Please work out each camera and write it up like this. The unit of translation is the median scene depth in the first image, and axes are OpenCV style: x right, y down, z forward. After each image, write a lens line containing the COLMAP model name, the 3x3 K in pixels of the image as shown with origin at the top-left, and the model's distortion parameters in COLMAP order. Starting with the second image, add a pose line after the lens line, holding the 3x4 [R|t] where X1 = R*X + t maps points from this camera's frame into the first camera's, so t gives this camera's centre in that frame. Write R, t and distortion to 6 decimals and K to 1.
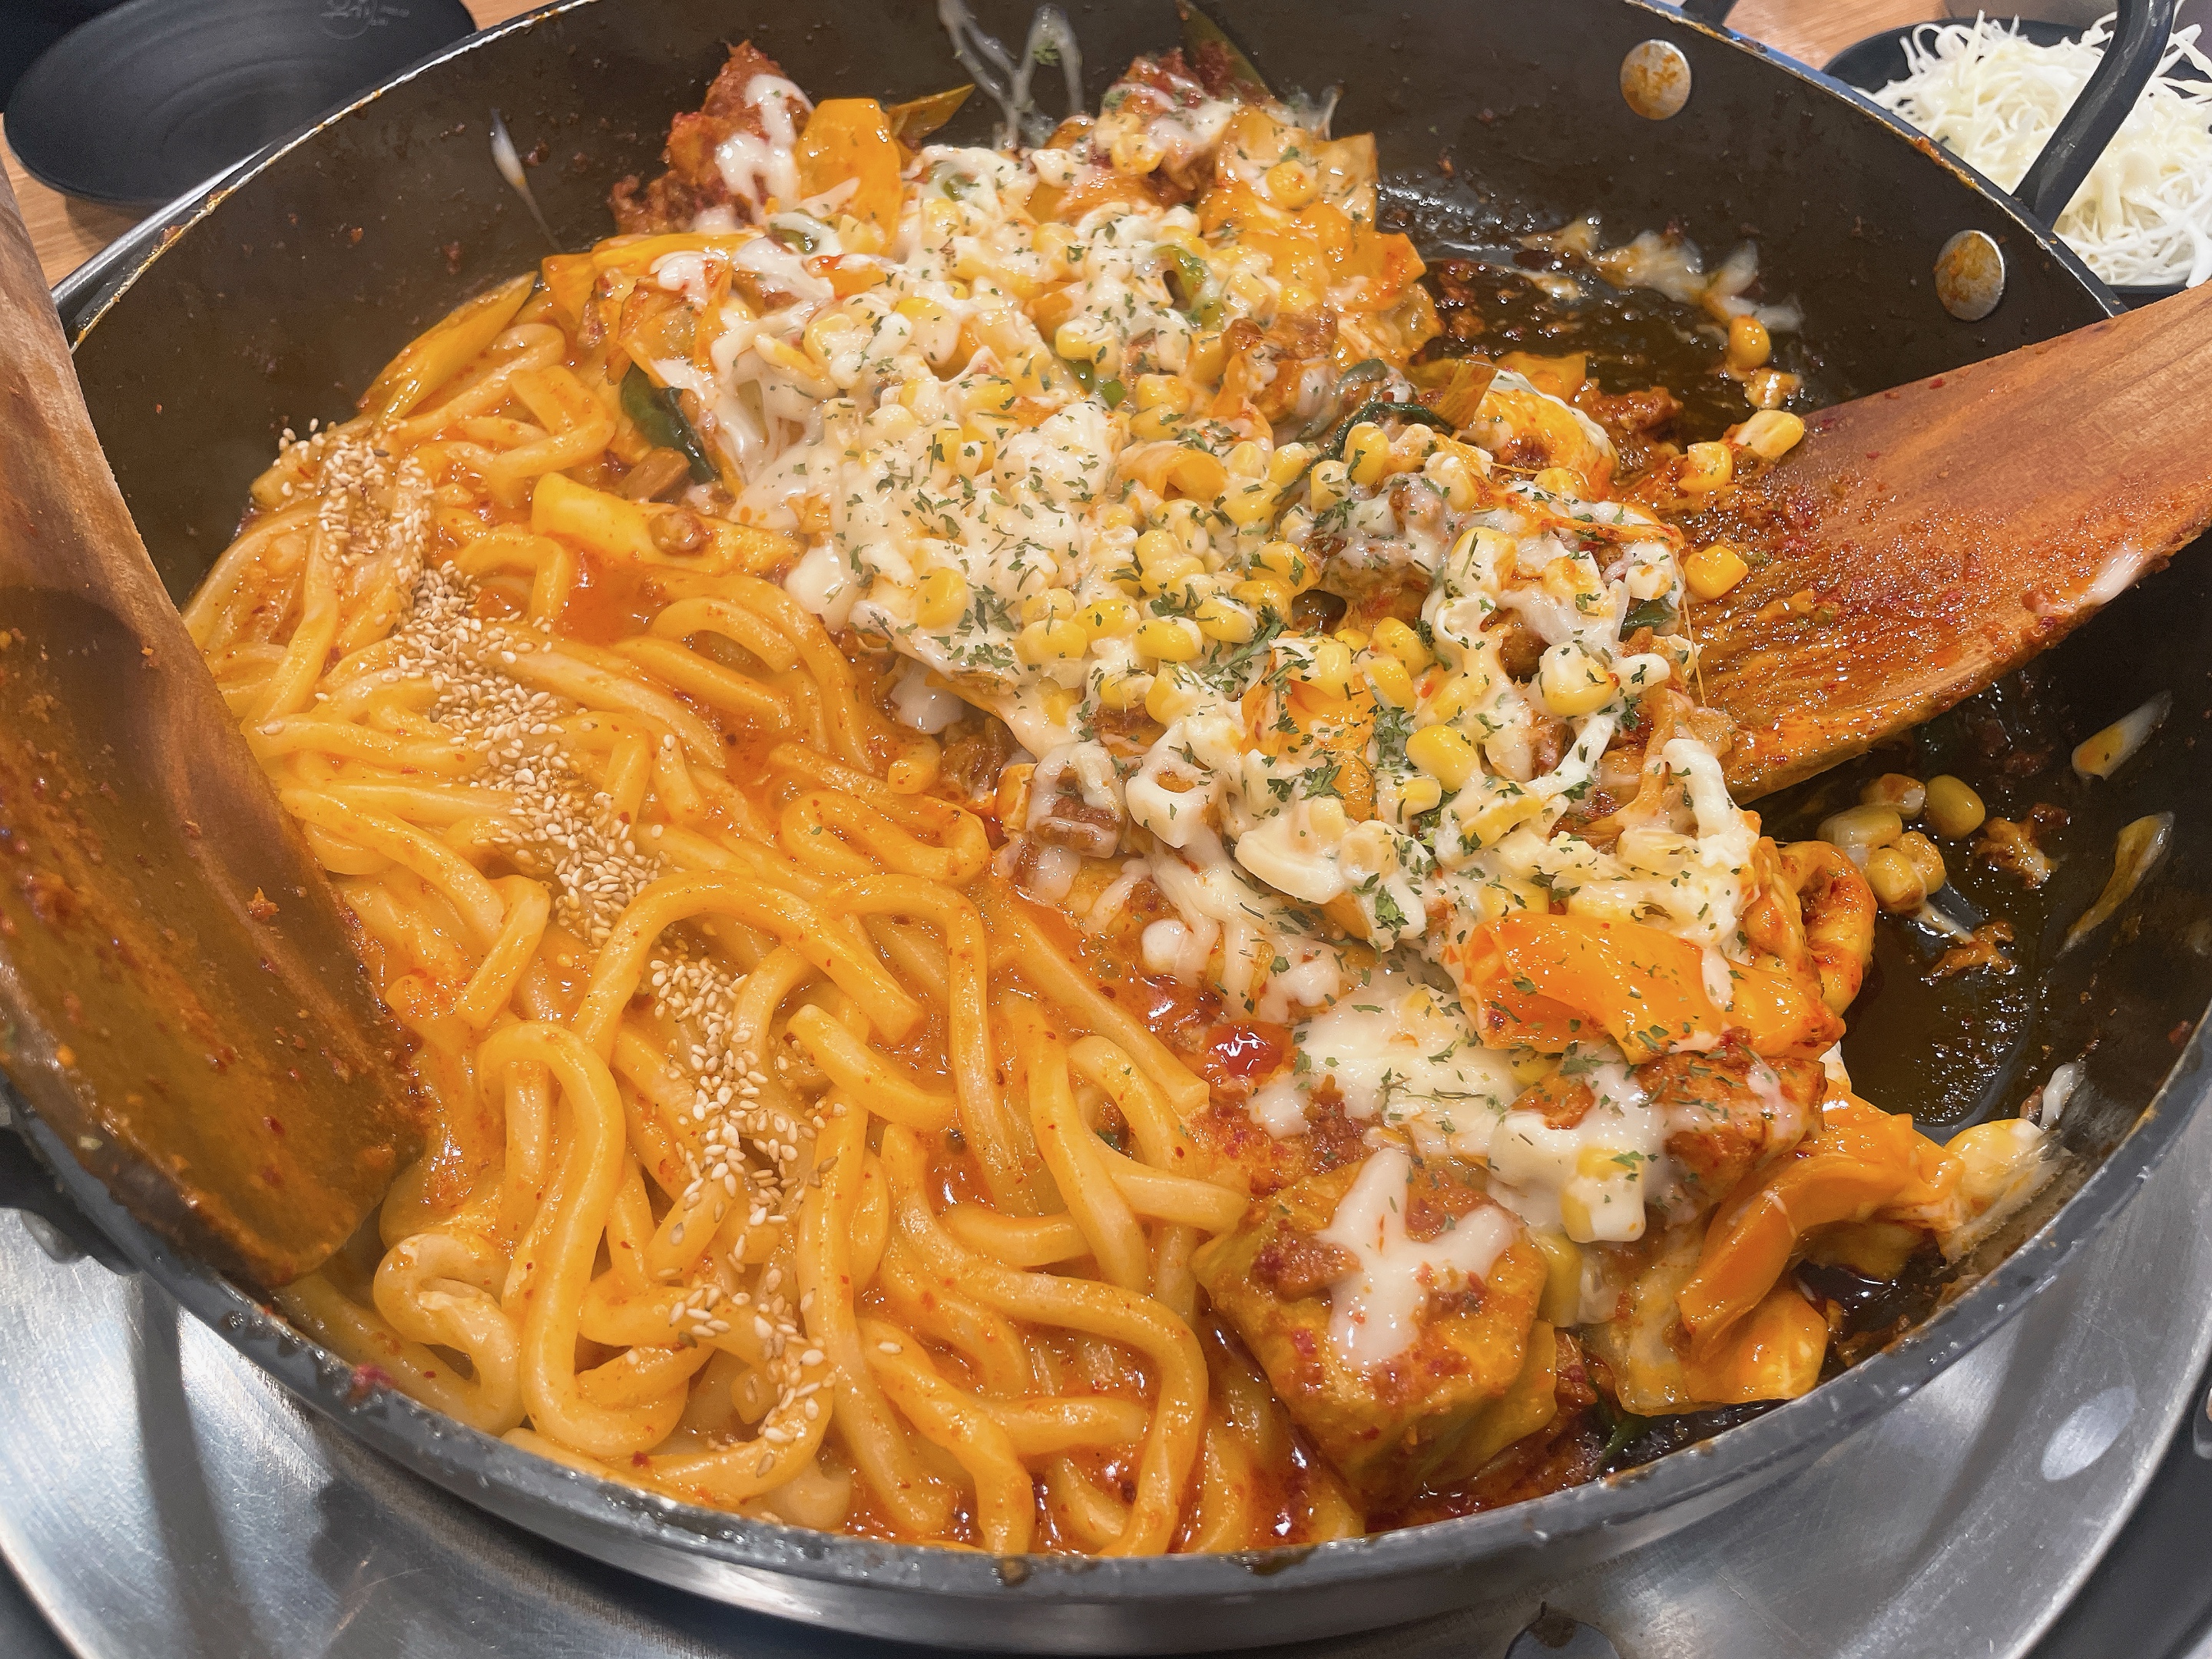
lens RADIAL K [[1666.5, 0, 1103.2], [0, 1666.5, 824.2], [0, 0, 1]] dist [0.059510, -0.085843]
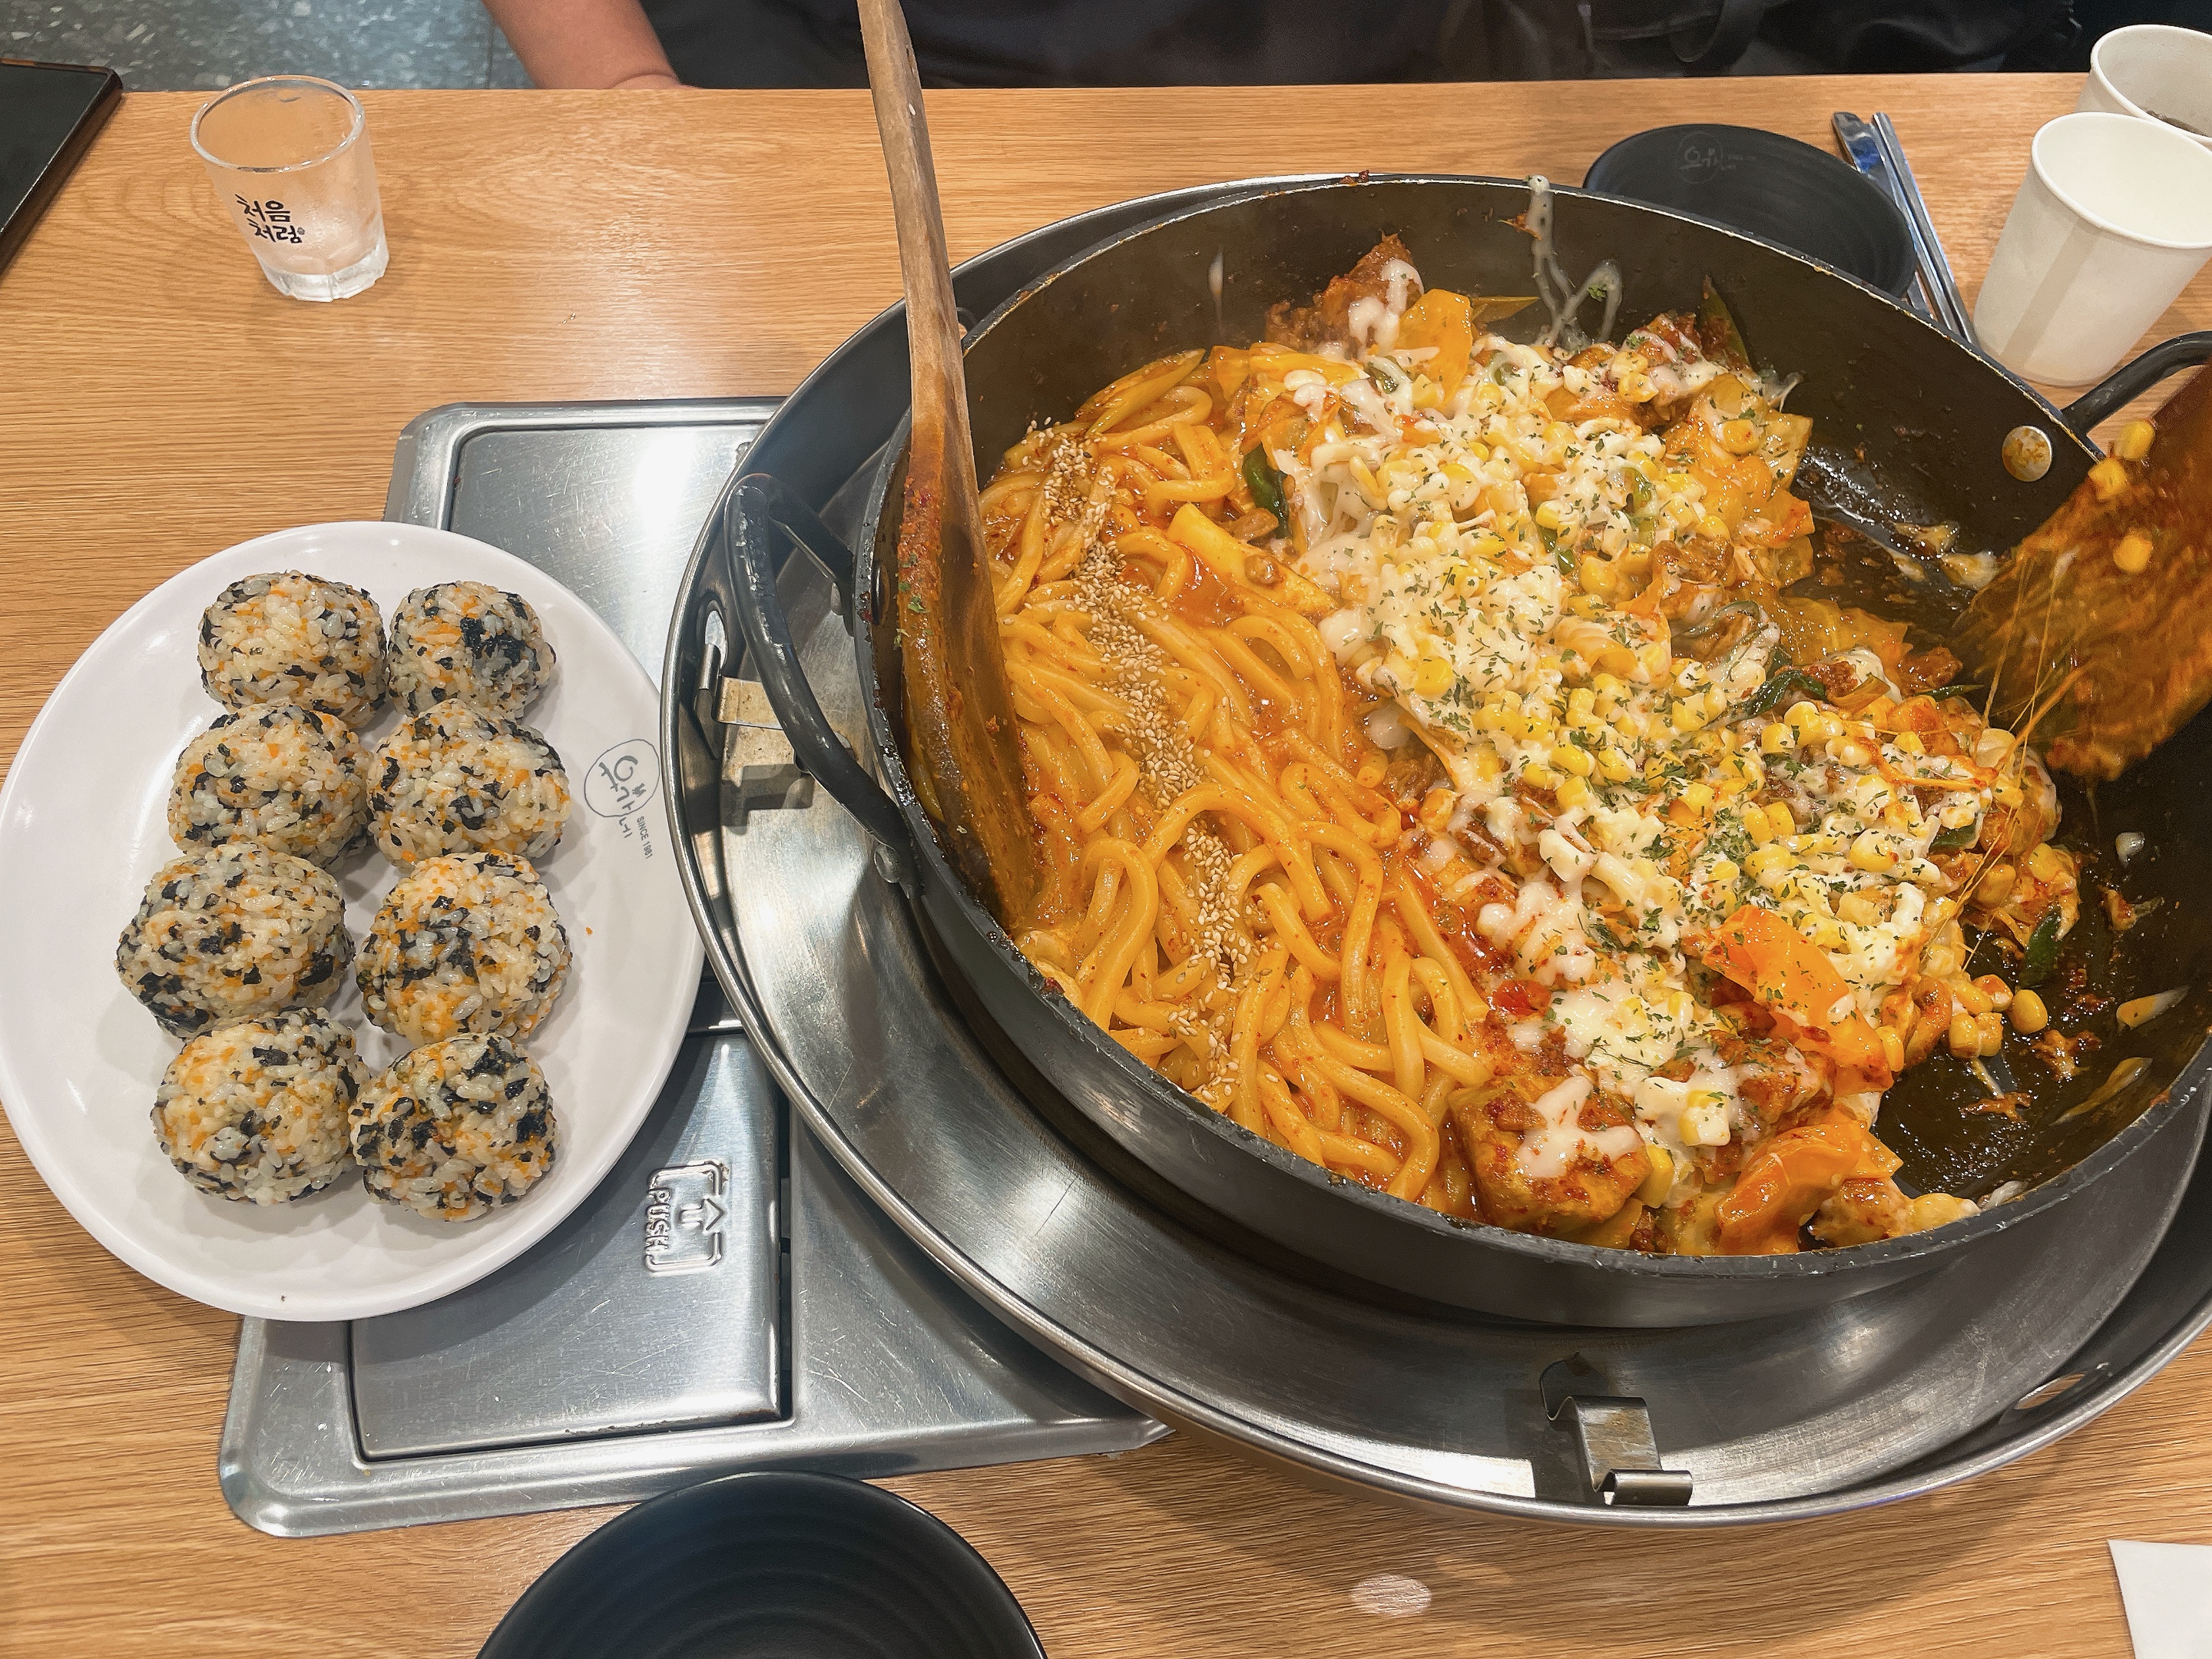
lens RADIAL K [[1666.5, 0, 1096.6], [0, 1666.5, 838.4], [0, 0, 1]] dist [0.059510, -0.085843]
pose [[0.933633, 0.326643, -0.147085, -0.092599], [-0.320525, 0.945061, 0.064216, 0.011929], [0.159980, -0.012809, 0.987037, -0.588296]]
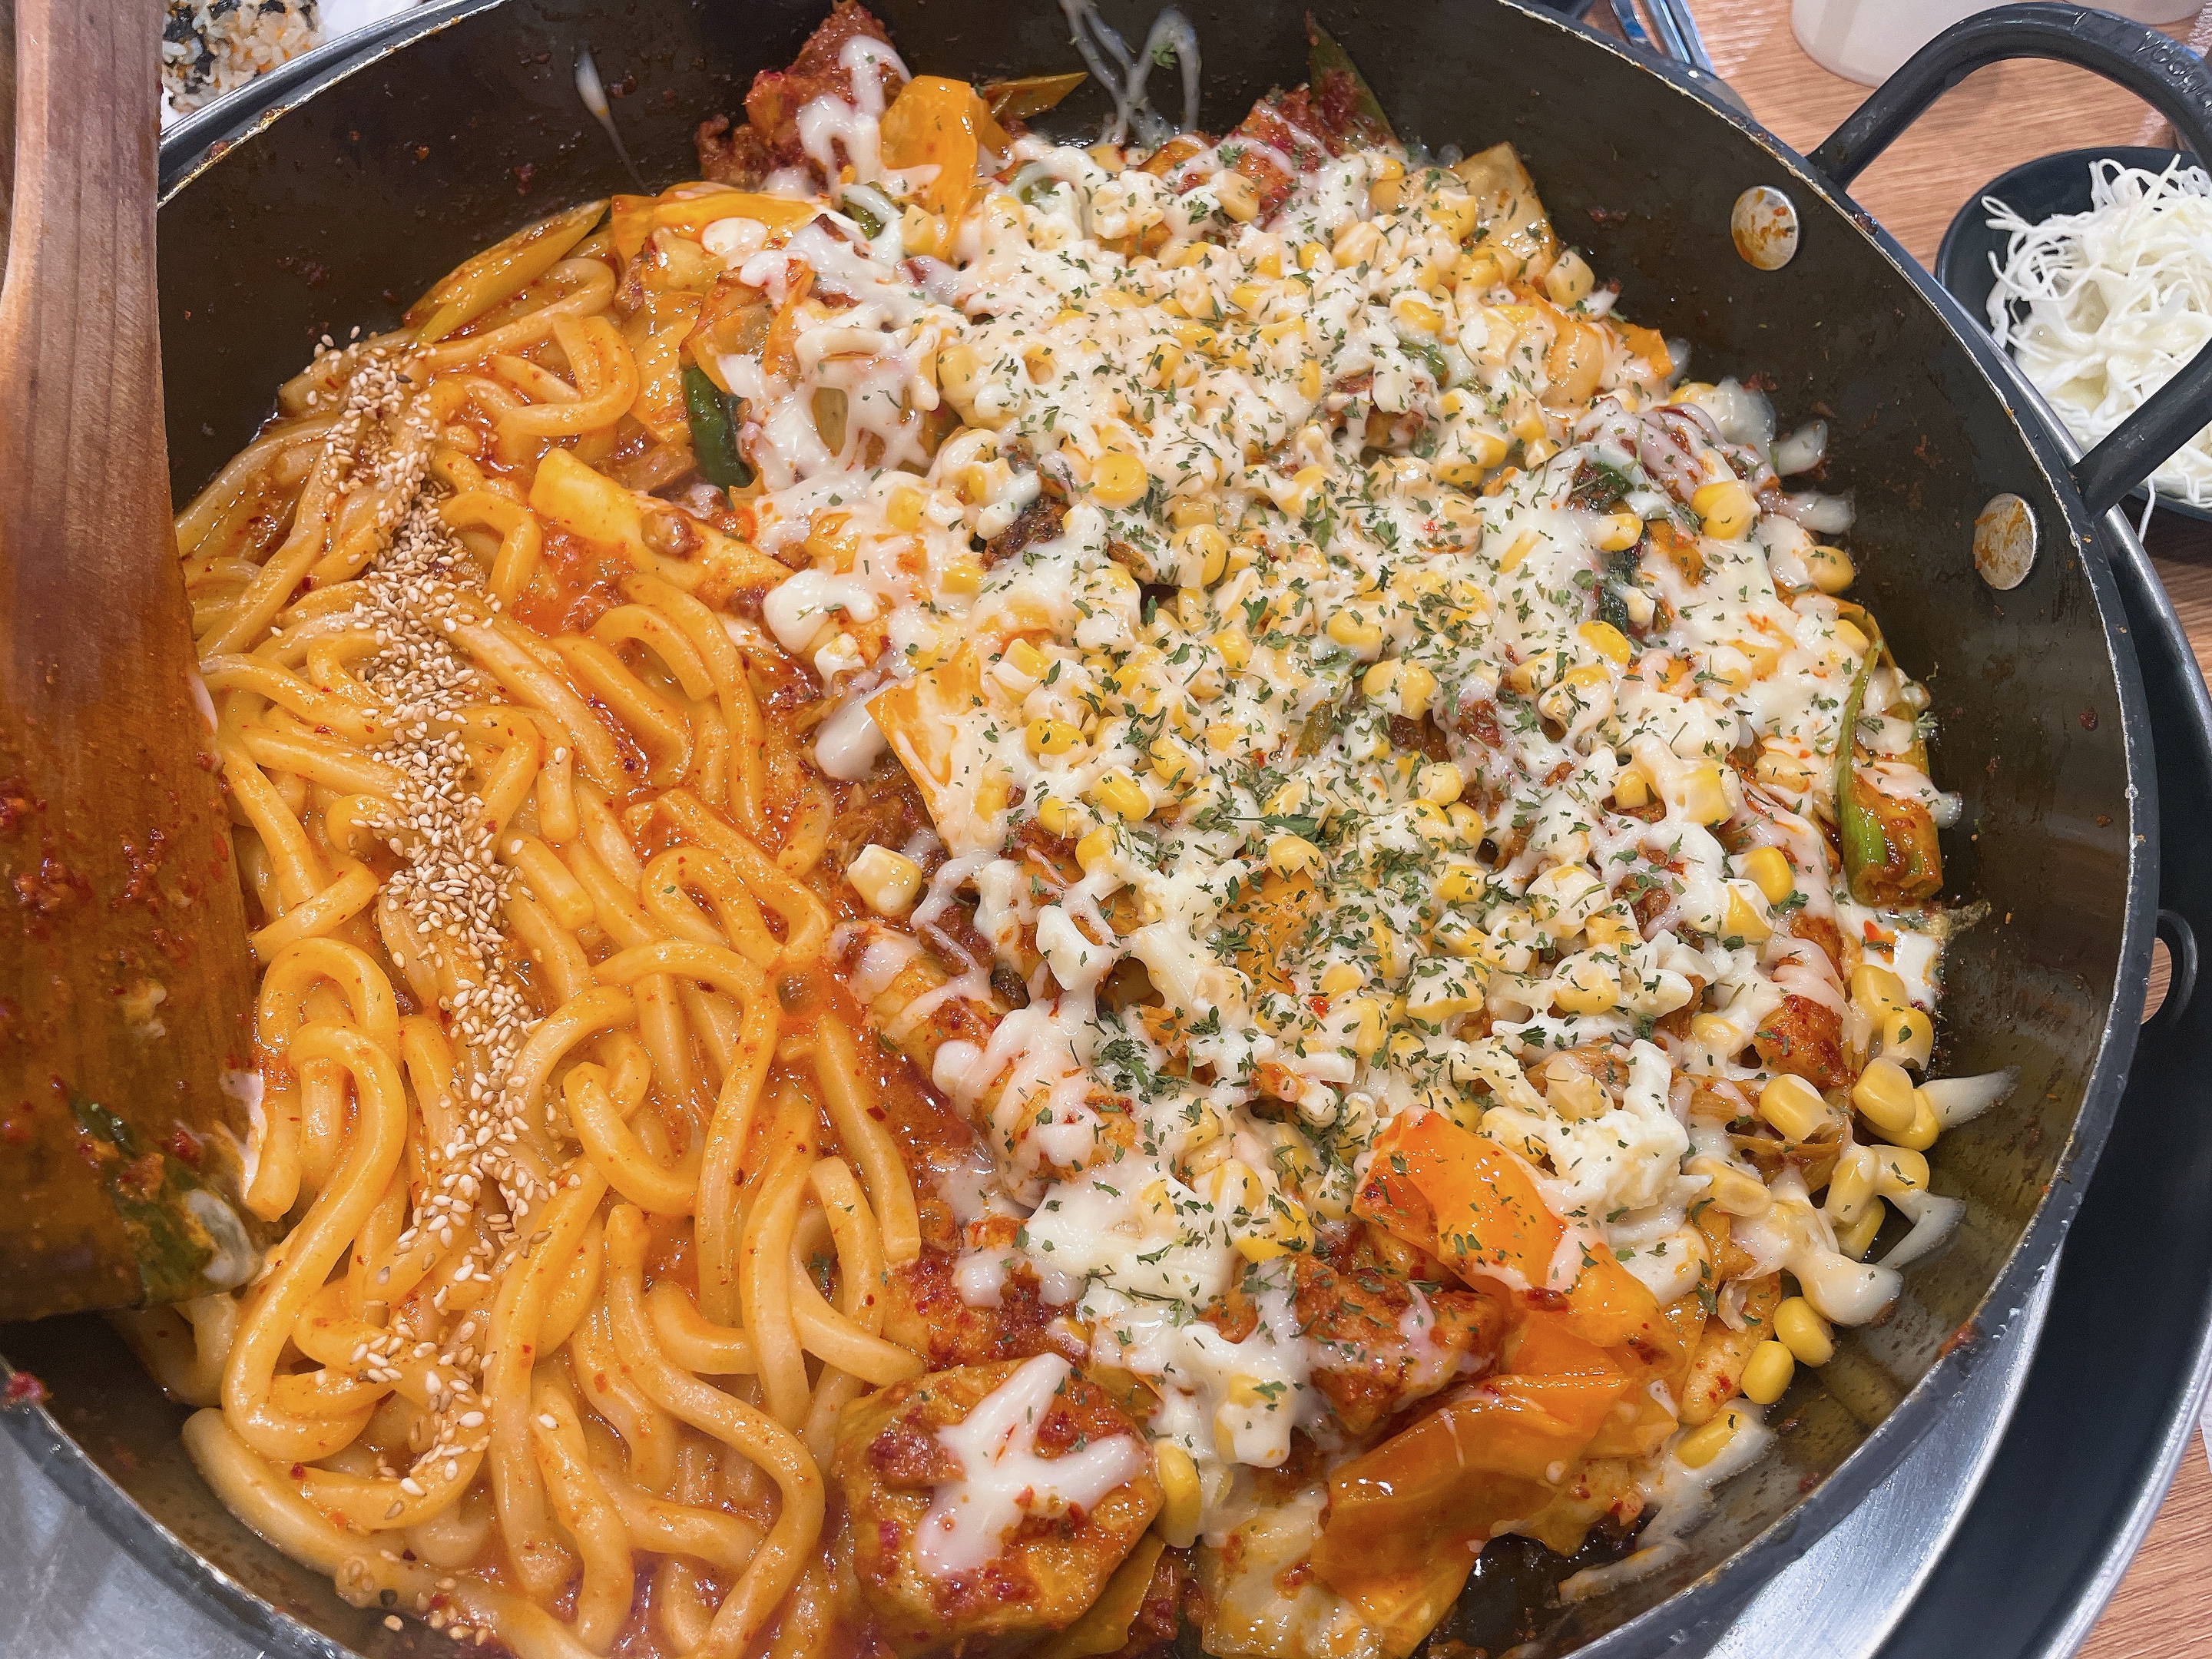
lens RADIAL K [[1666.5, 0, 1121.9], [0, 1666.5, 817.8], [0, 0, 1]] dist [0.059510, -0.085843]
pose [[0.968108, 0.226858, -0.106316, 0.194788], [-0.212415, 0.968249, 0.131811, -0.216547], [0.132843, -0.105024, 0.985557, 0.010558]]
